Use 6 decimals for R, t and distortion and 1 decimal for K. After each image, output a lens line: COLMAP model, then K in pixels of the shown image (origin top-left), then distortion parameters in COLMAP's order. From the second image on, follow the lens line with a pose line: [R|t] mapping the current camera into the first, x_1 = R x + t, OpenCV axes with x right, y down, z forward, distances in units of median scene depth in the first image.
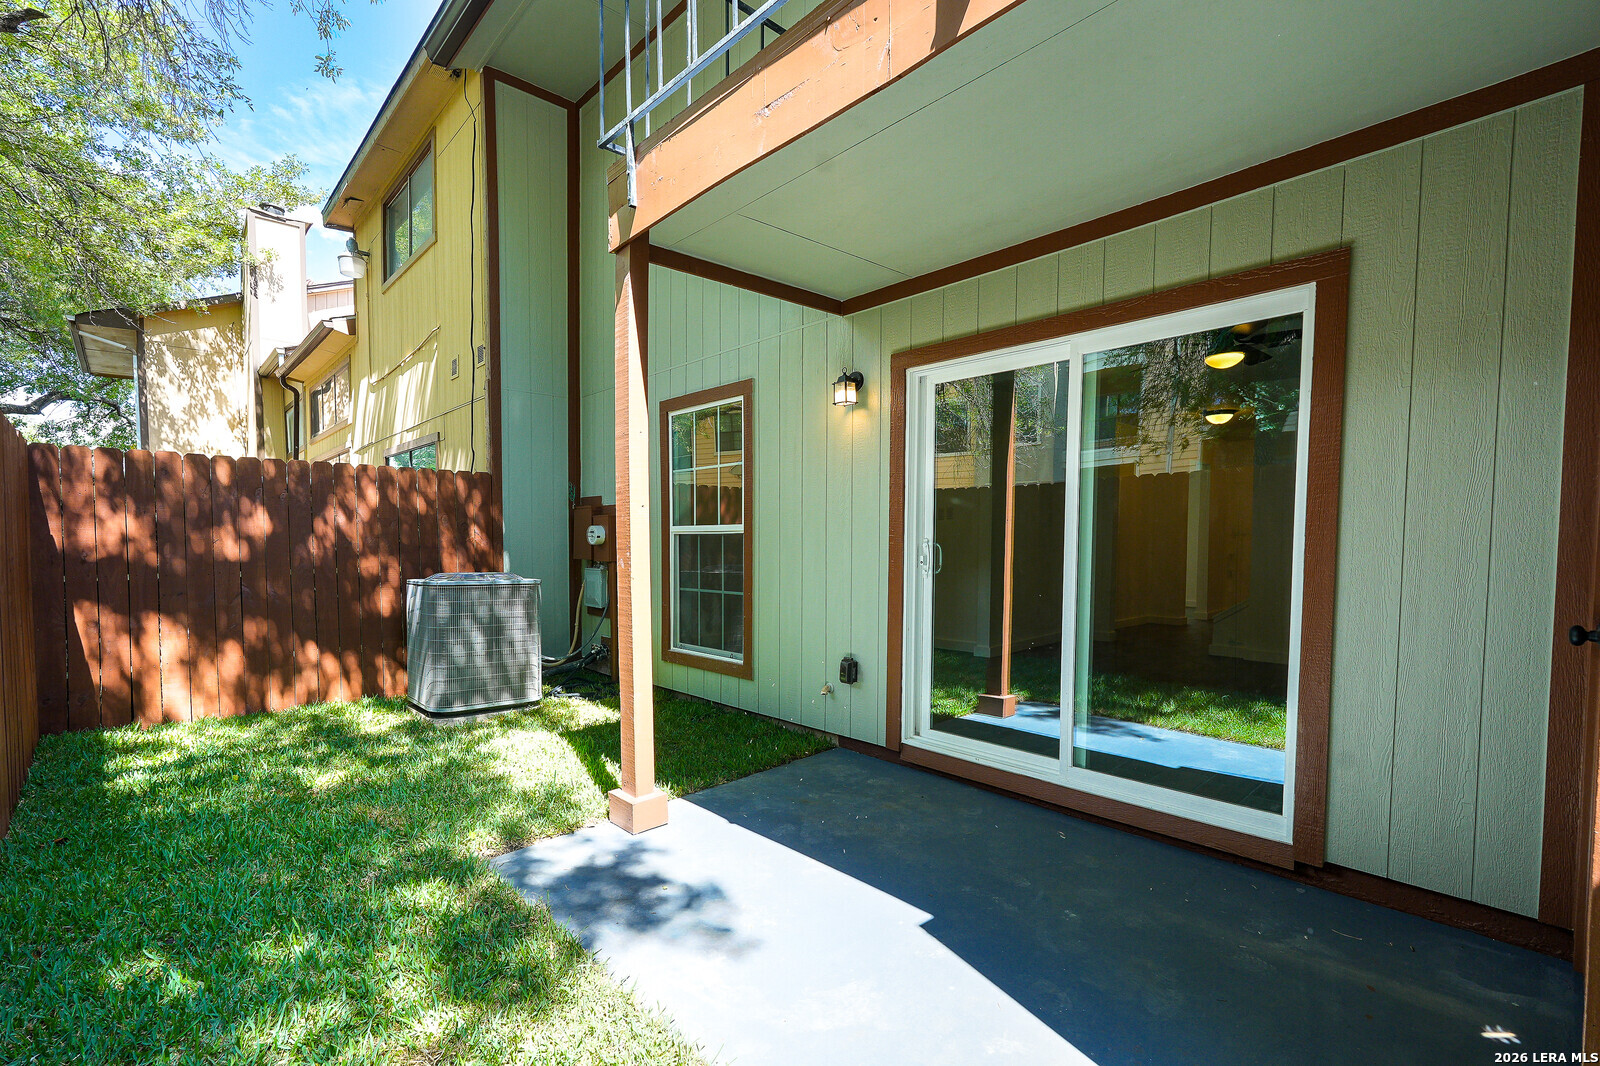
lens RADIAL K [[726.6, 0, 796.1], [0, 726.6, 526.9], [0, 0, 1]] dist [0.000646, 0.000117]
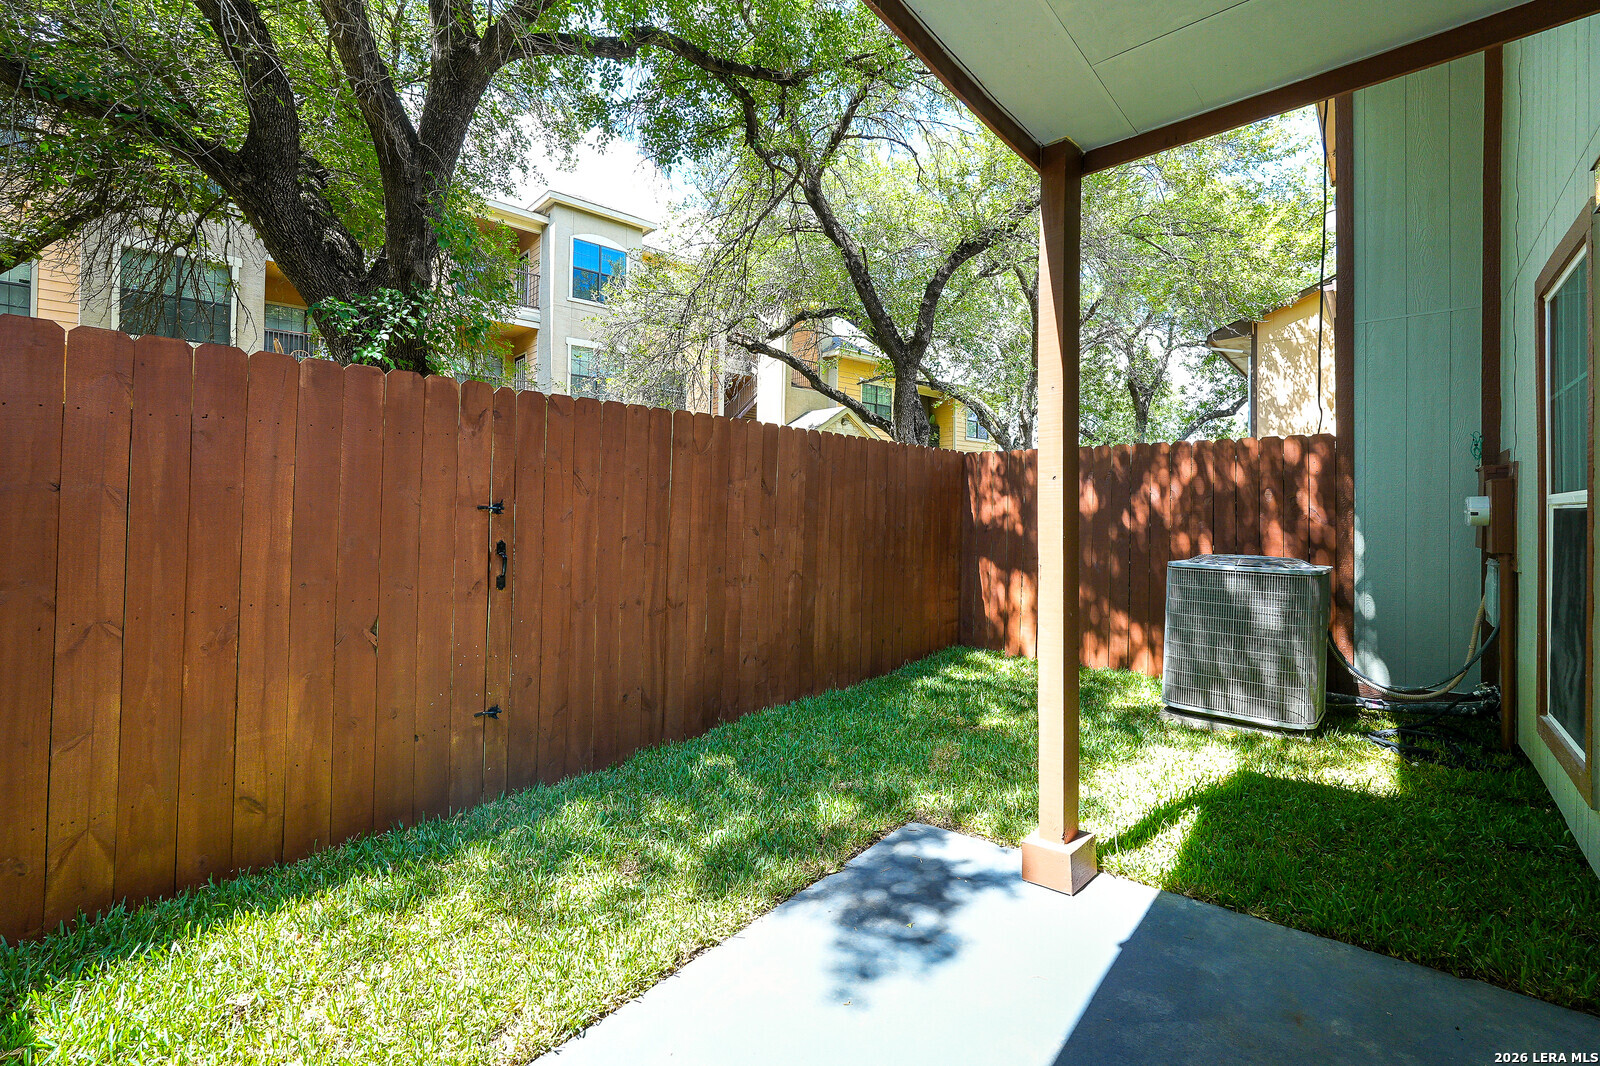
lens RADIAL K [[726.6, 0, 796.1], [0, 726.6, 526.9], [0, 0, 1]] dist [0.000646, 0.000117]
pose [[0.147275, 0.017815, -0.988935, 0.365605], [0.009102, 0.999771, 0.019366, 0.009652], [0.989054, -0.011853, 0.147079, 0.411884]]
